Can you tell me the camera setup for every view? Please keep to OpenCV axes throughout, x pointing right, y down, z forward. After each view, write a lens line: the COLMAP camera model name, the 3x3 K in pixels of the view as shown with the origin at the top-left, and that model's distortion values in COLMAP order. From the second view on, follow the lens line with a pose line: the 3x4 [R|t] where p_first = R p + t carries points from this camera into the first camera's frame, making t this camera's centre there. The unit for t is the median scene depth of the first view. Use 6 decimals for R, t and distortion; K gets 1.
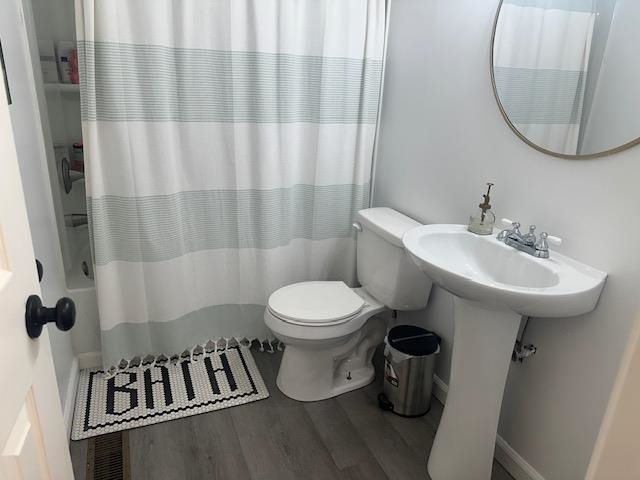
lens RADIAL K [[448.8, 0, 319.1], [0, 448.8, 241.8], [0, 0, 1]] dist [0.147405, -0.219887]
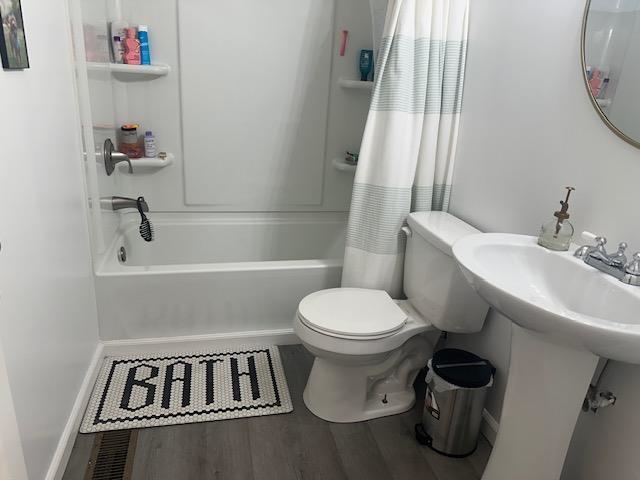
lens RADIAL K [[459.0, 0, 317.7], [0, 459.0, 237.6], [0, 0, 1]] dist [0.047640, -0.055086]
pose [[0.988324, 0.076257, -0.131914, 0.036189], [-0.078535, 0.996837, -0.012145, 0.004698], [0.130570, 0.022363, 0.991187, 0.098782]]
